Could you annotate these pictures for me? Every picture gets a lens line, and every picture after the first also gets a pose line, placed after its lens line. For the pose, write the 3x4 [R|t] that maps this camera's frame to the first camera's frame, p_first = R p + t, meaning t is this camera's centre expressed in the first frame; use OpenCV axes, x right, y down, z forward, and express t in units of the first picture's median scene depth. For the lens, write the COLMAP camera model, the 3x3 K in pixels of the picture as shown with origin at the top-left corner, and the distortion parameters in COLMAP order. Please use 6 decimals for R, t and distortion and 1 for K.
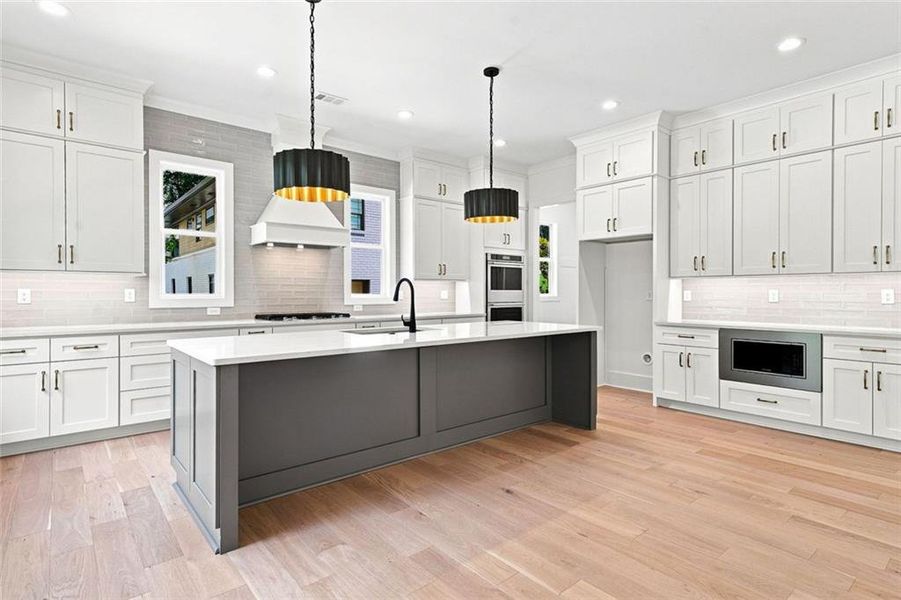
lens RADIAL K [[461.5, 0, 450.5], [0, 461.5, 300.0], [0, 0, 1]] dist [0.002702, 0.000707]
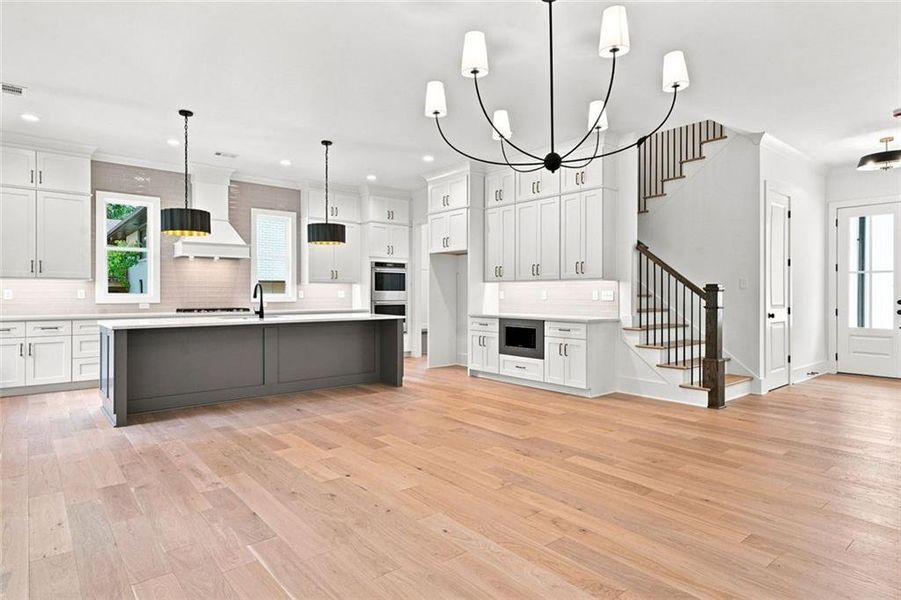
lens RADIAL K [[488.4, 0, 450.8], [0, 488.4, 298.7], [0, 0, 1]] dist [-0.002252, -0.000596]
pose [[0.999927, 0.001139, 0.011996, 0.383864], [-0.001079, 0.999987, -0.005017, 0.008911], [-0.012001, 0.005004, 0.999915, -0.463498]]
